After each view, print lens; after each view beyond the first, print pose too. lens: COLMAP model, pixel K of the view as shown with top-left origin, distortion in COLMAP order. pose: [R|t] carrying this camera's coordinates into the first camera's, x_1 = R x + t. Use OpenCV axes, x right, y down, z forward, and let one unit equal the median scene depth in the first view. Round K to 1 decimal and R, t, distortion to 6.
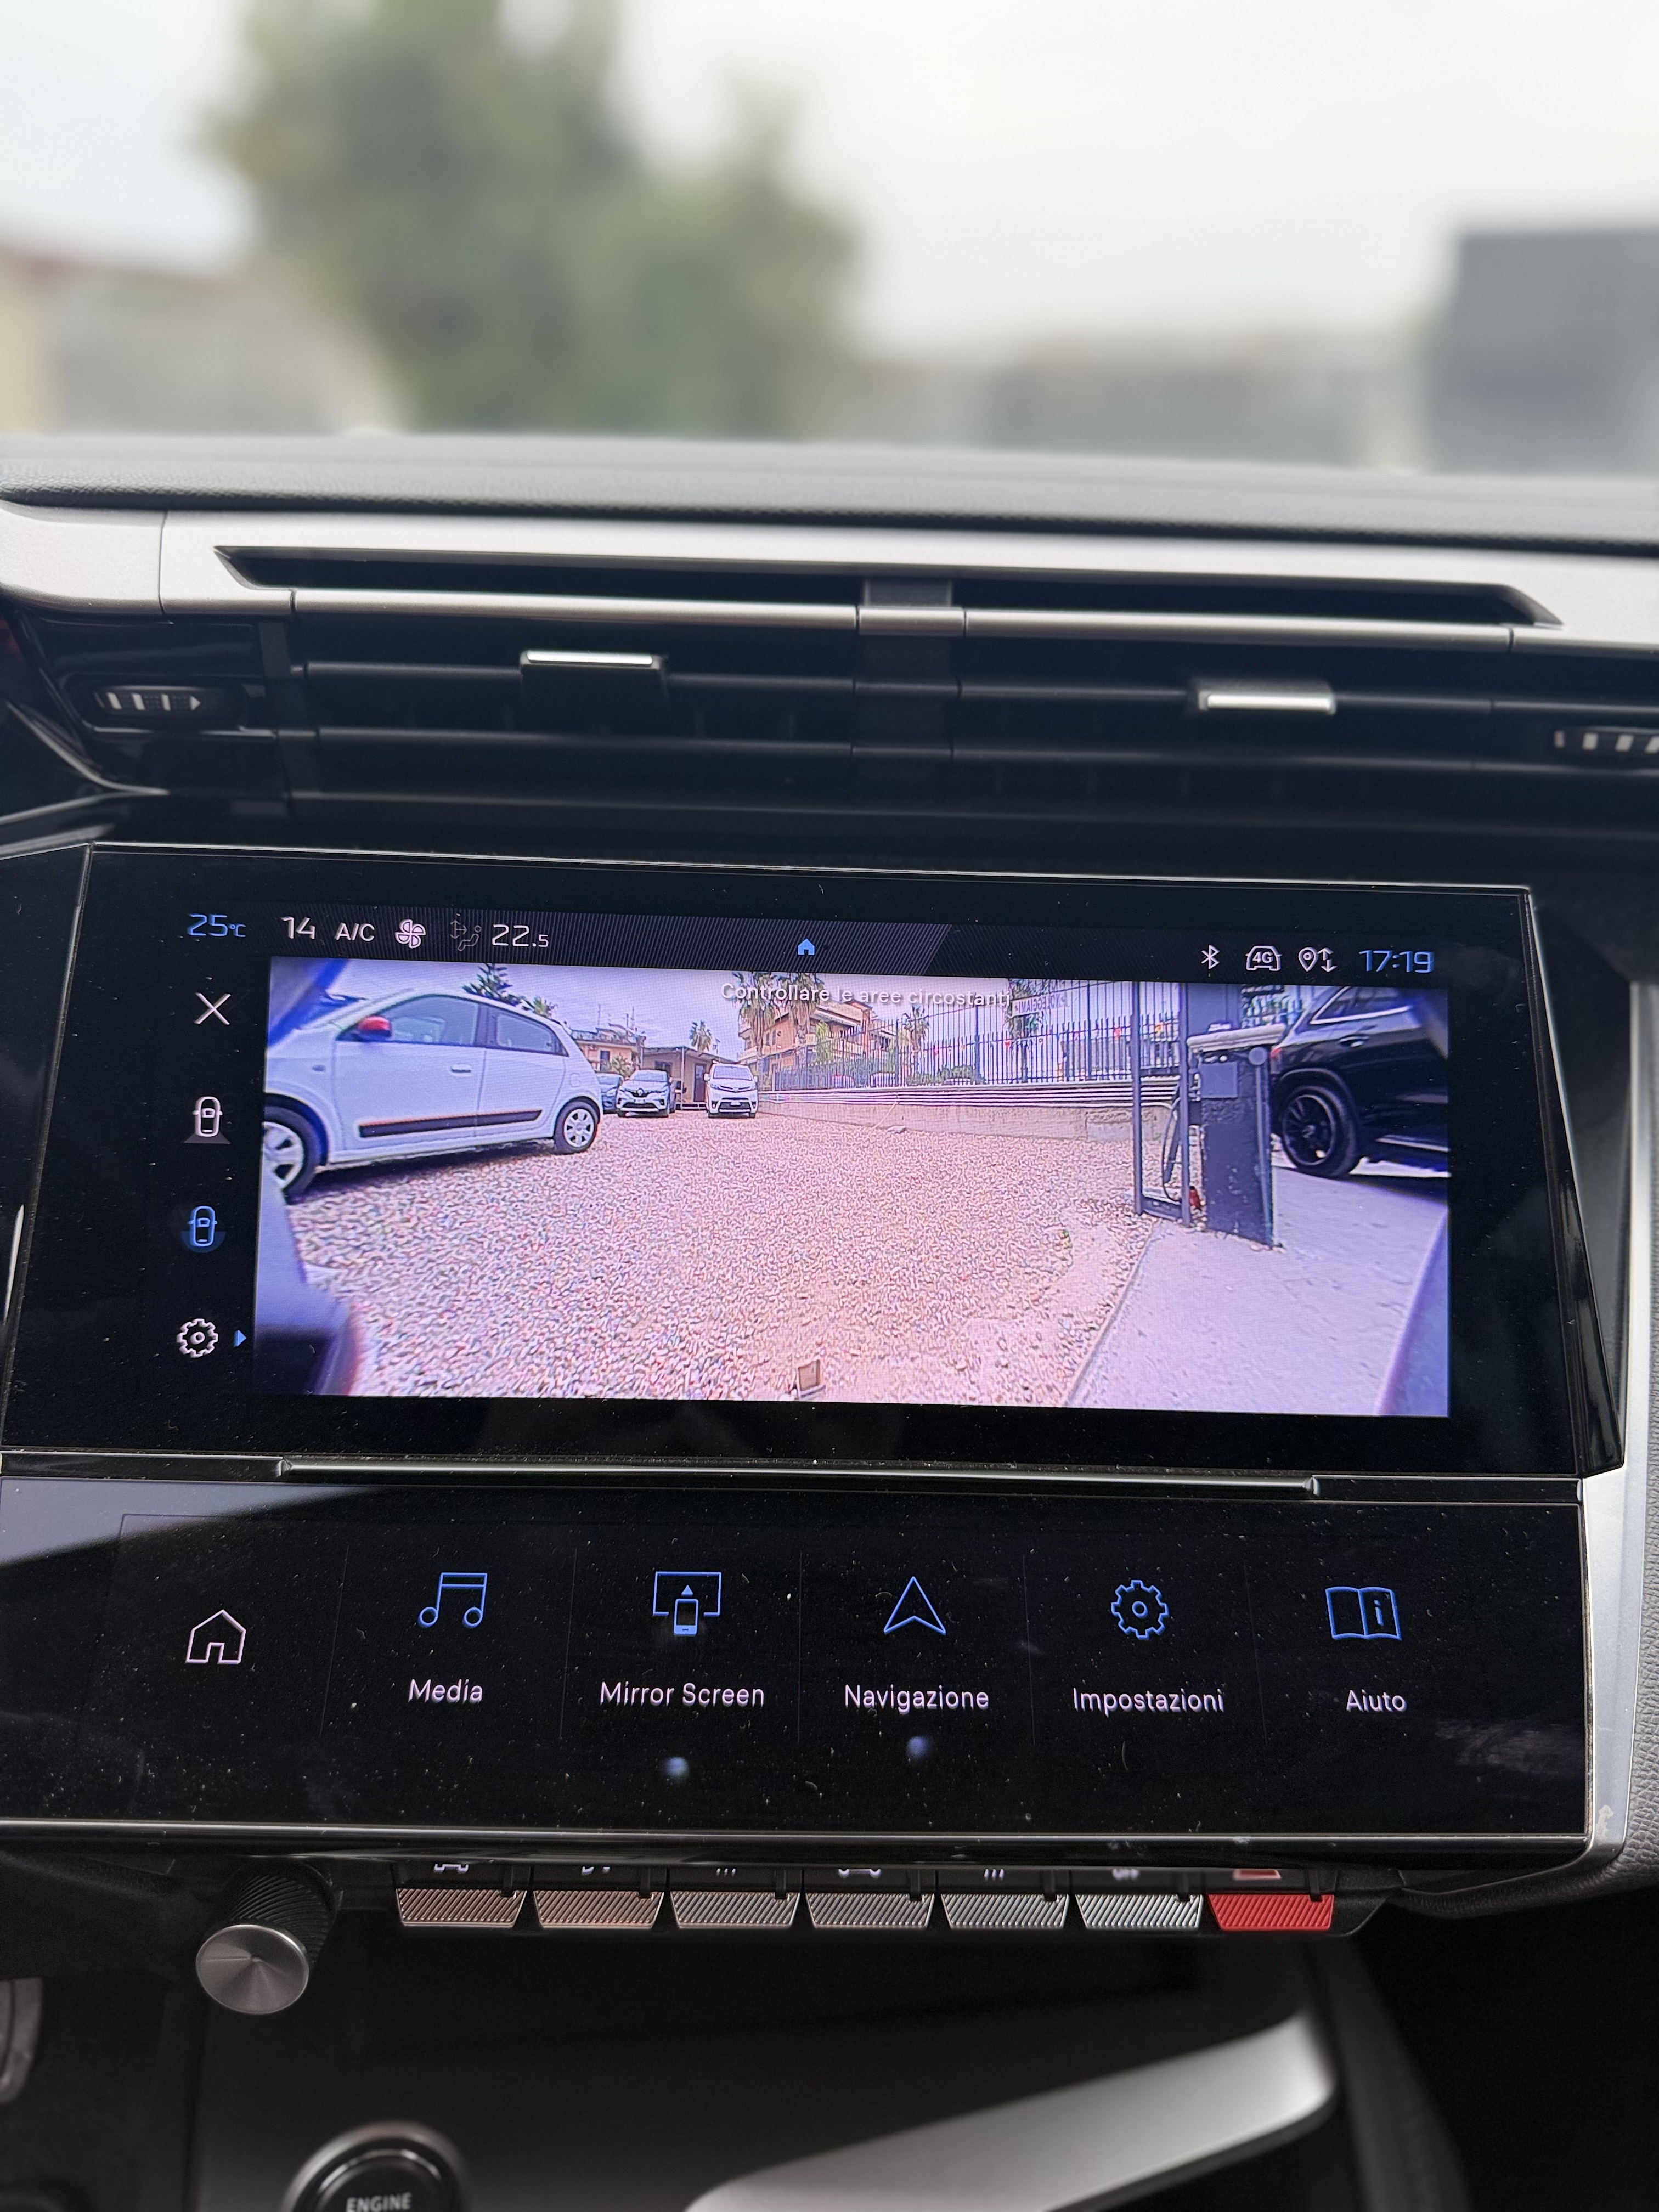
lens RADIAL K [[1945.6, 0, 763.3], [0, 1945.6, 1100.4], [0, 0, 1]] dist [0.216057, -0.657299]
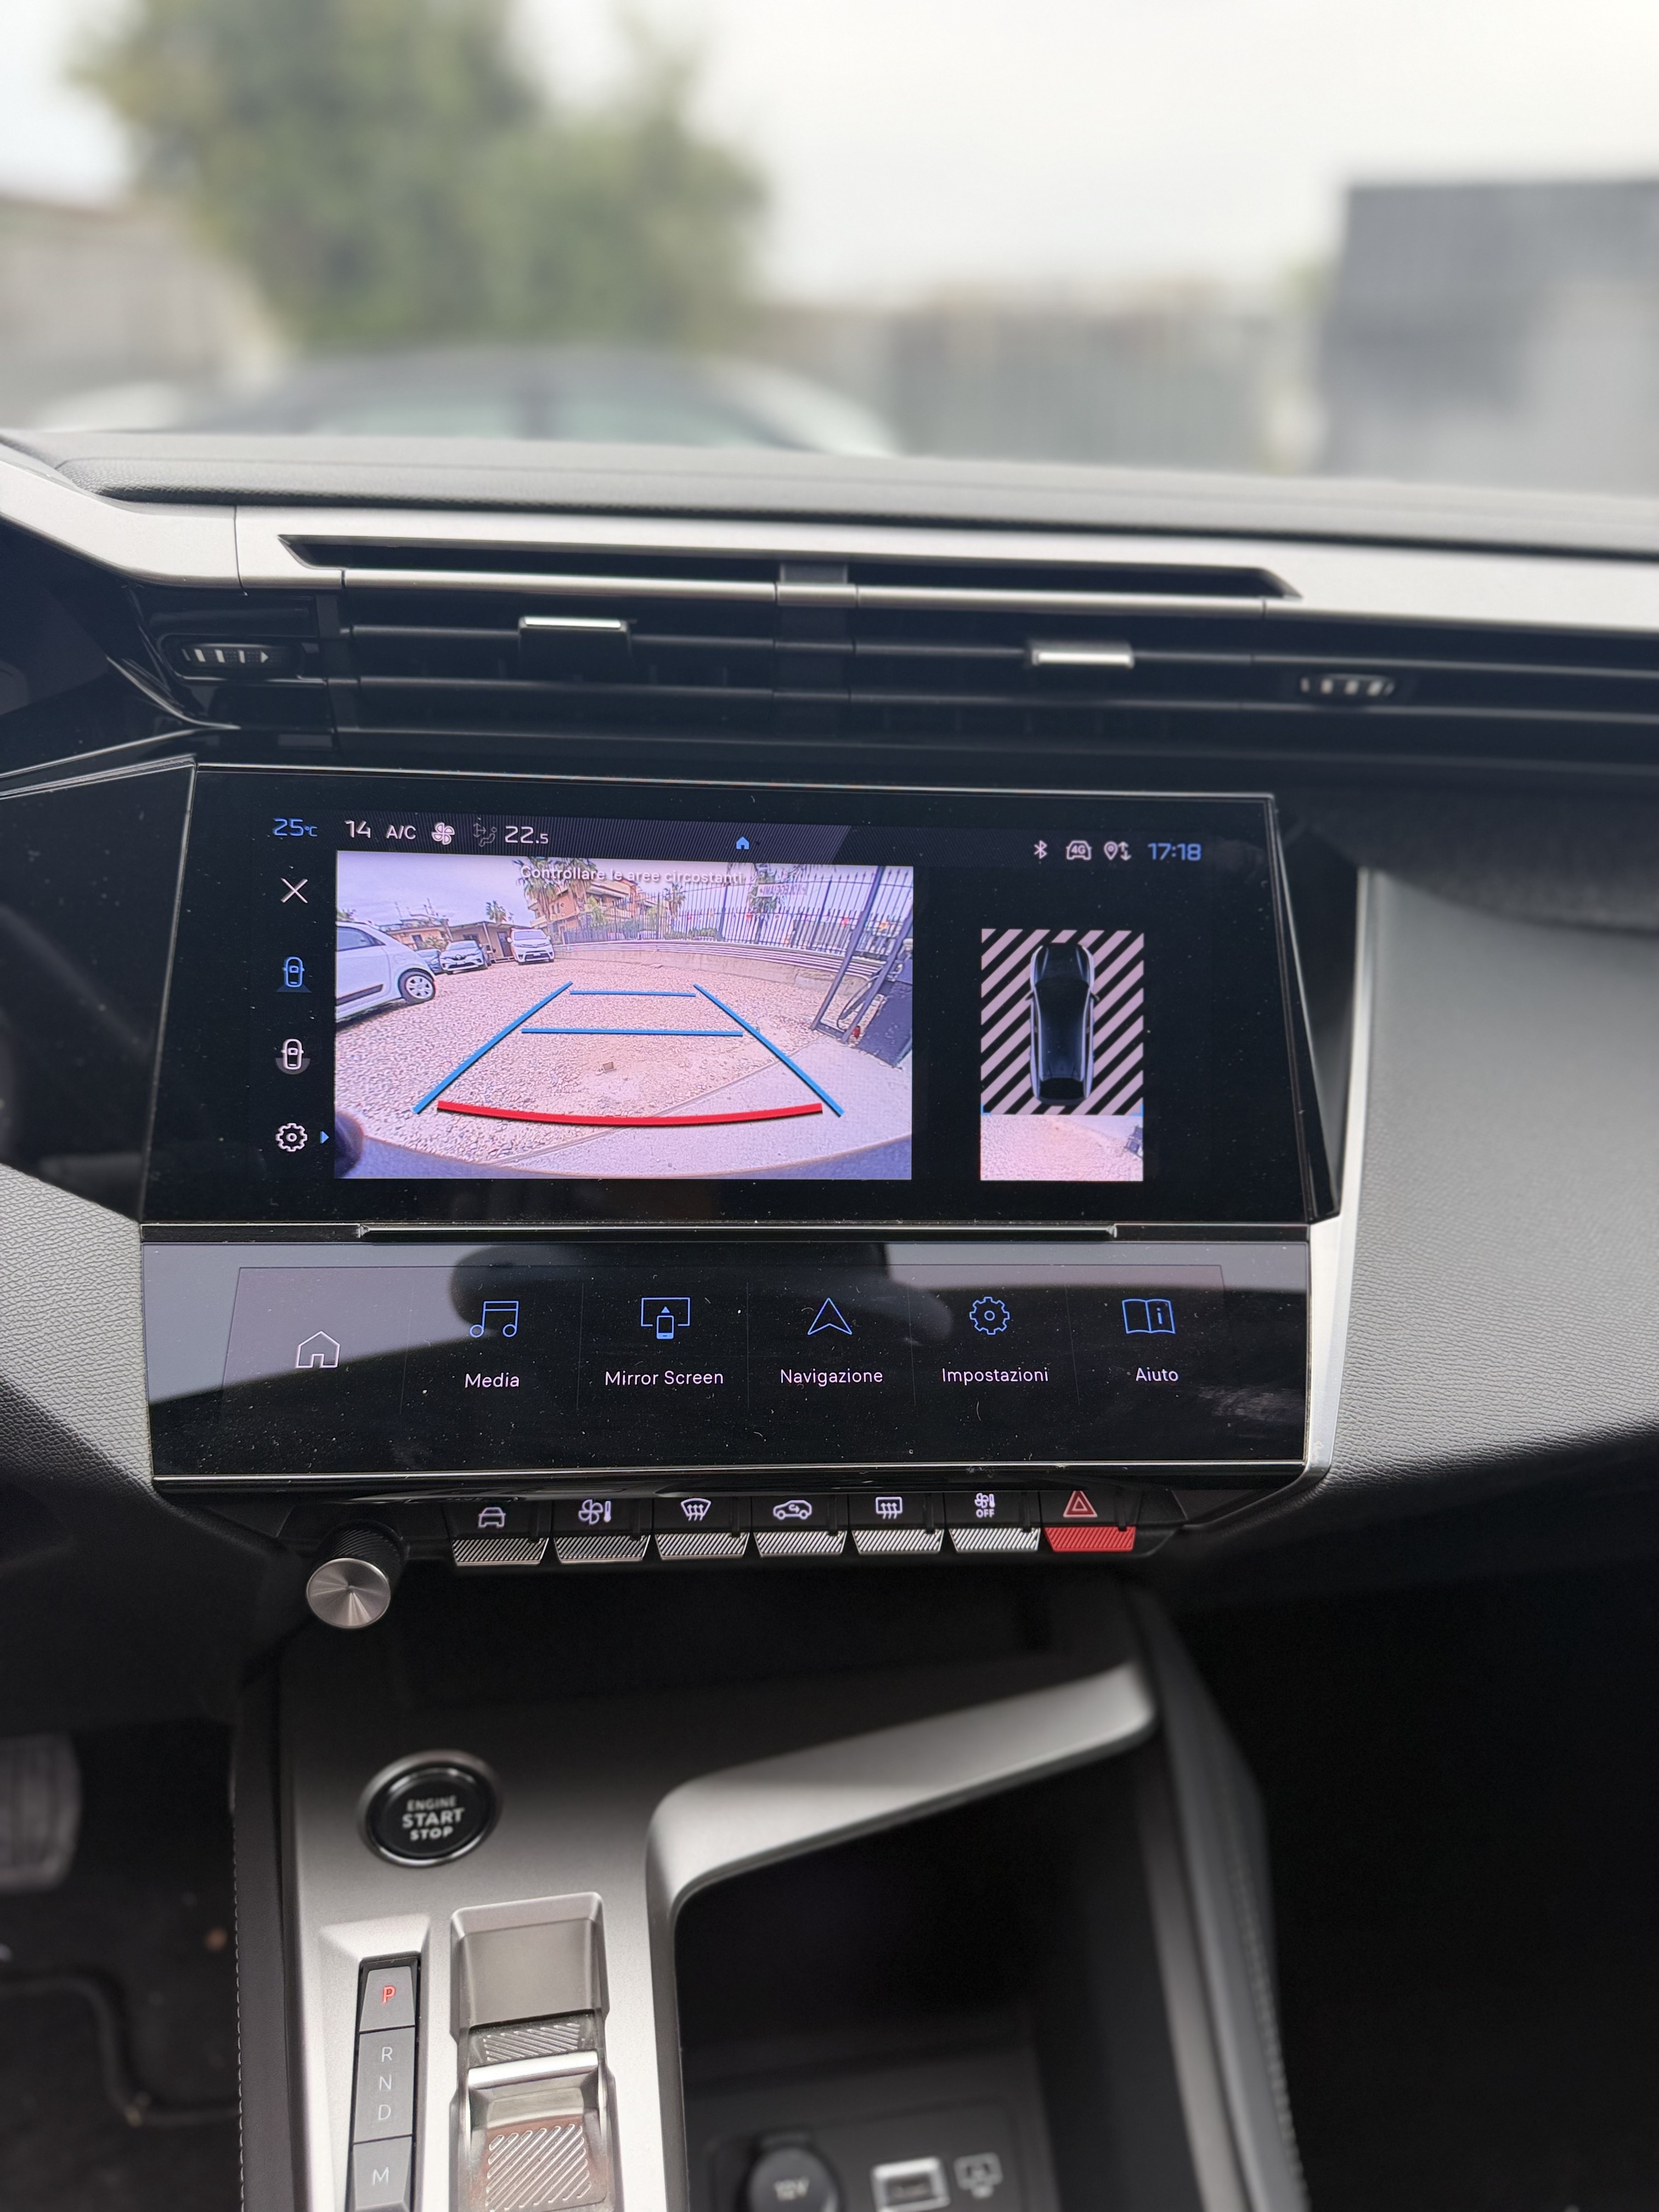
lens RADIAL K [[1889.0, 0, 829.5], [0, 1889.0, 1106.0], [0, 0, 1]] dist [0.219625, -0.585713]
pose [[0.996968, -0.018134, 0.075673, -0.020525], [0.015657, 0.999326, 0.033194, 0.059609], [-0.076223, -0.031908, 0.996580, -0.308673]]
